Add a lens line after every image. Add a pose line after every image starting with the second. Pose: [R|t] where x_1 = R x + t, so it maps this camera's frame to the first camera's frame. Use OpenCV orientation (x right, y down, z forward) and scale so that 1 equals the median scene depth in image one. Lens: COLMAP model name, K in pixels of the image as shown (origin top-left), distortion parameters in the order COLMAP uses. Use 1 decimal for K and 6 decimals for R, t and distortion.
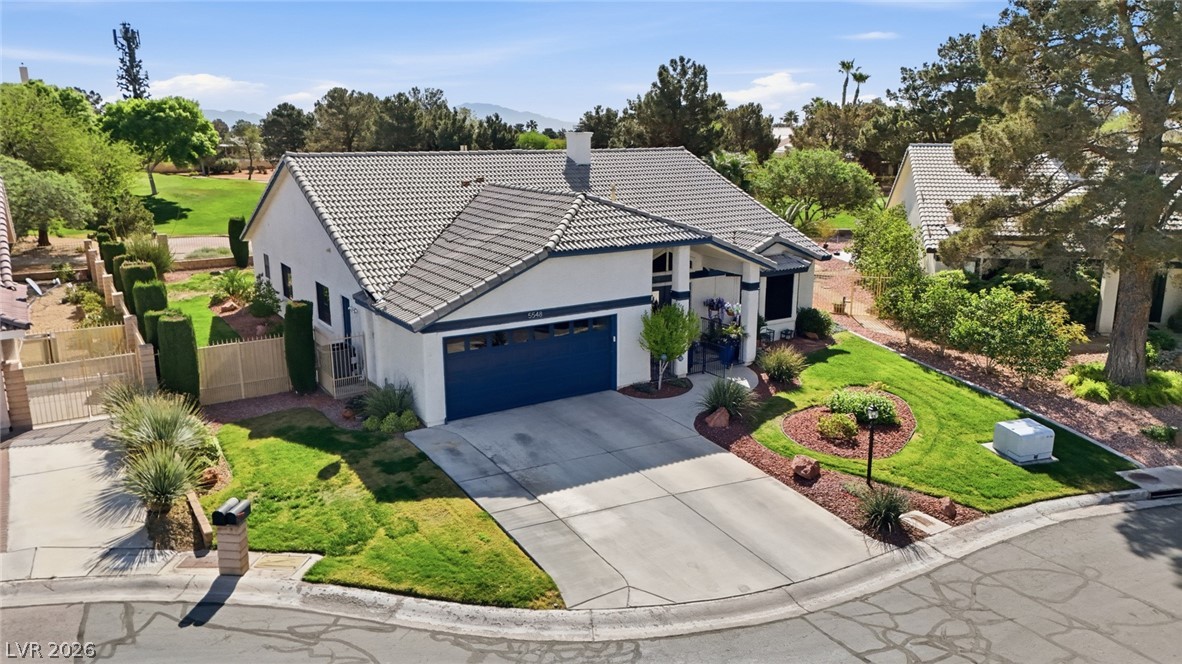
lens RADIAL K [[867.3, 0, 591.0], [0, 867.3, 332.0], [0, 0, 1]] dist [0.080510, -0.075122]
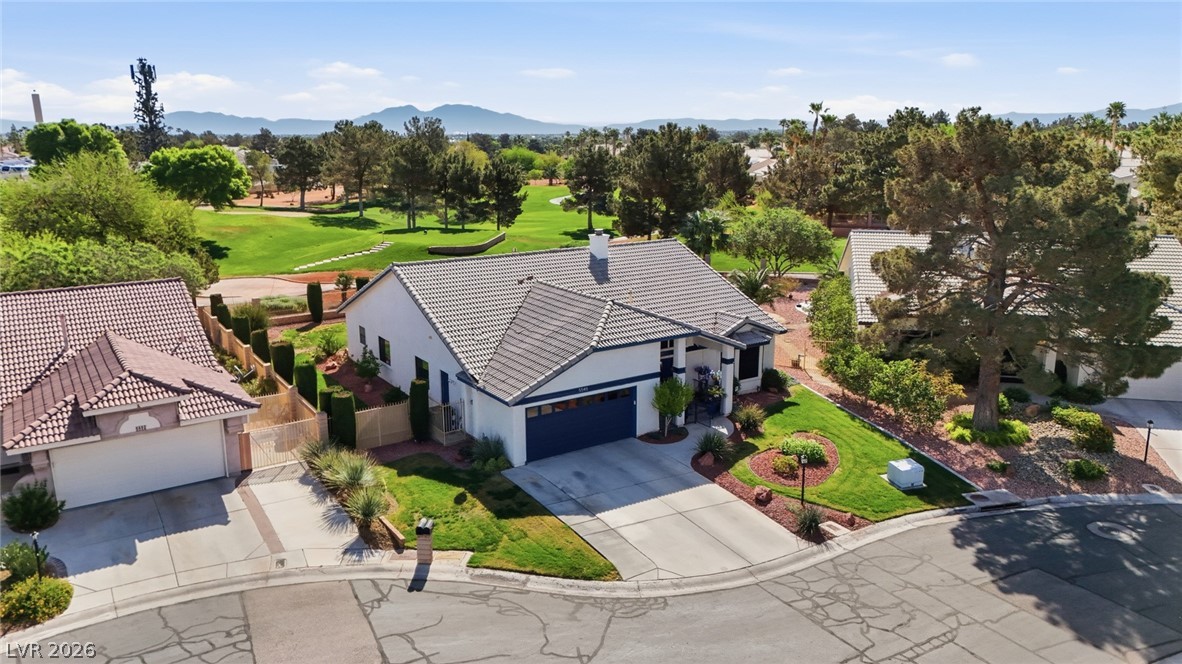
lens RADIAL K [[867.3, 0, 591.0], [0, 867.3, 332.0], [0, 0, 1]] dist [0.080510, -0.075122]
pose [[0.999765, -0.005661, 0.020926, -0.086607], [0.005683, 0.999983, -0.000976, -0.124327], [-0.020920, 0.001094, 0.999781, -0.514271]]
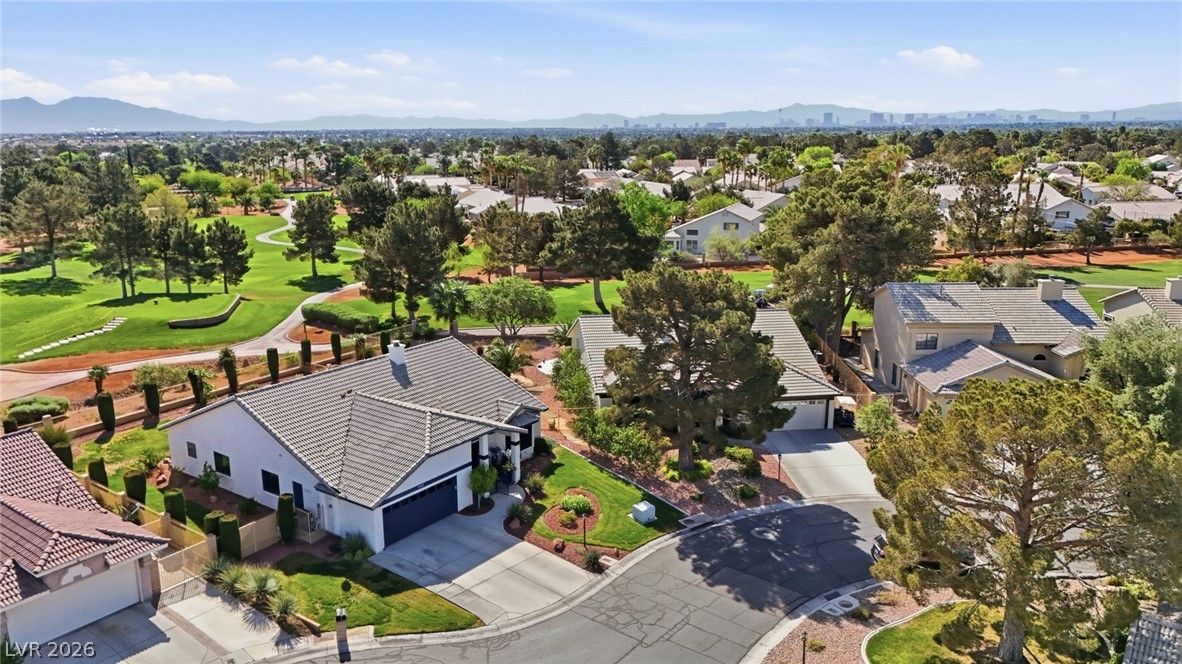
lens RADIAL K [[867.3, 0, 591.0], [0, 867.3, 332.0], [0, 0, 1]] dist [0.080510, -0.075122]
pose [[0.929927, -0.086427, 0.357445, -0.410112], [0.085395, 0.996172, 0.018701, -0.399785], [-0.357692, 0.013134, 0.933747, -1.082351]]
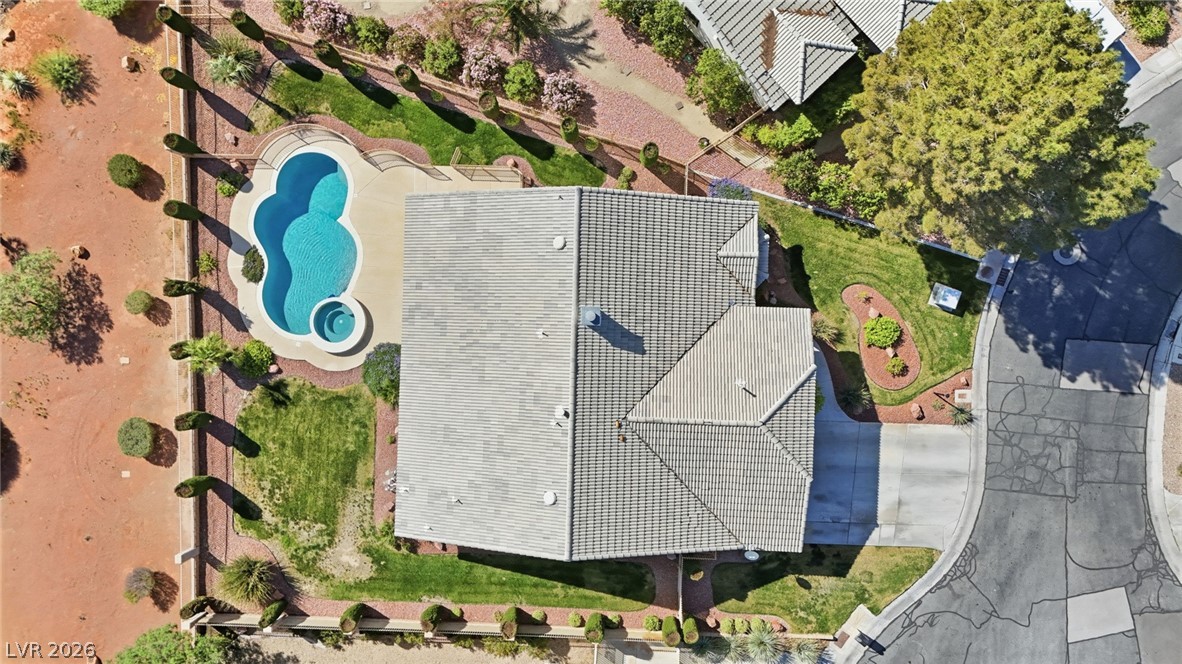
lens RADIAL K [[867.3, 0, 591.0], [0, 867.3, 332.0], [0, 0, 1]] dist [0.080510, -0.075122]
pose [[0.558770, -0.829255, -0.010606, -0.032154], [0.212298, 0.130665, 0.968430, -2.080417], [-0.801689, -0.543381, 0.249061, 1.117060]]
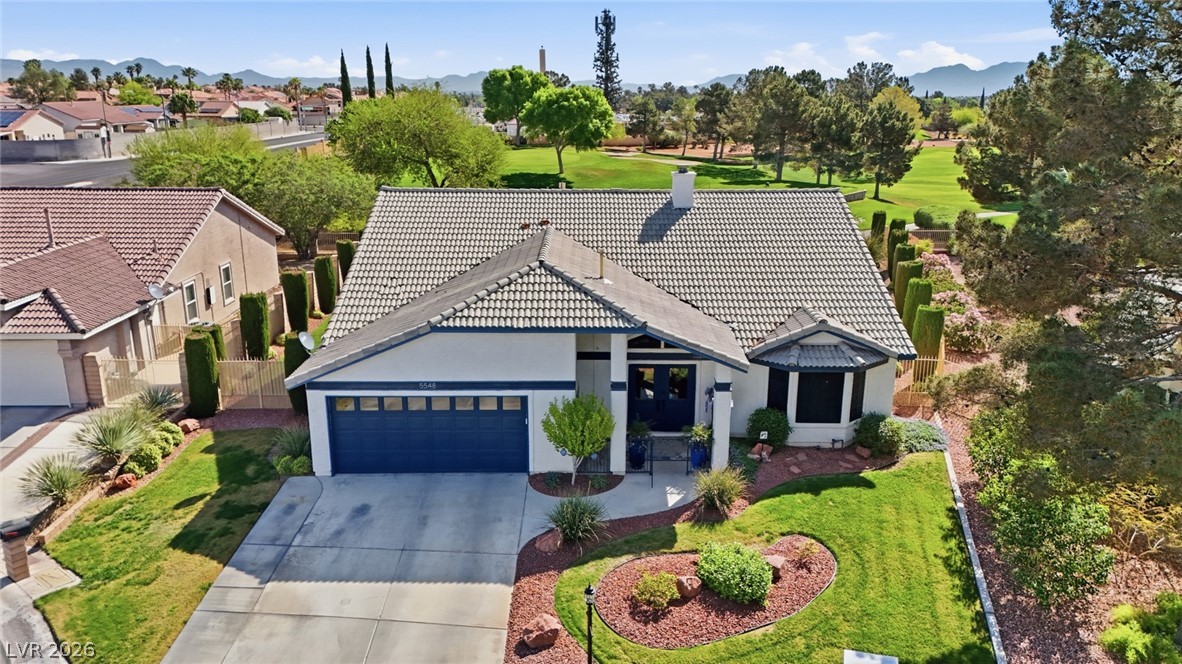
lens RADIAL K [[867.3, 0, 591.0], [0, 867.3, 332.0], [0, 0, 1]] dist [0.080510, -0.075122]
pose [[0.847578, 0.148416, -0.509494, 0.621537], [-0.127993, 0.988924, 0.075150, -0.189038], [0.515005, 0.001516, 0.857186, 0.262209]]
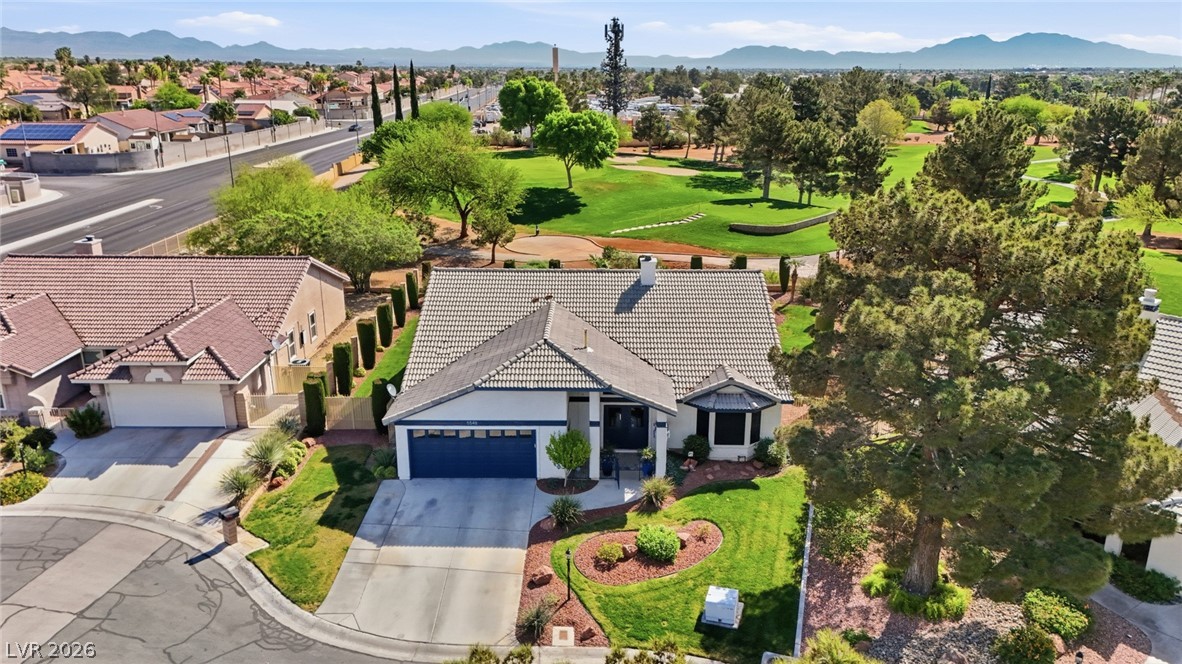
lens RADIAL K [[867.3, 0, 591.0], [0, 867.3, 332.0], [0, 0, 1]] dist [0.080510, -0.075122]
pose [[0.838866, 0.166703, -0.518184, 0.935608], [-0.130317, 0.985772, 0.106164, -0.391931], [0.528509, -0.021529, 0.848655, -0.204142]]
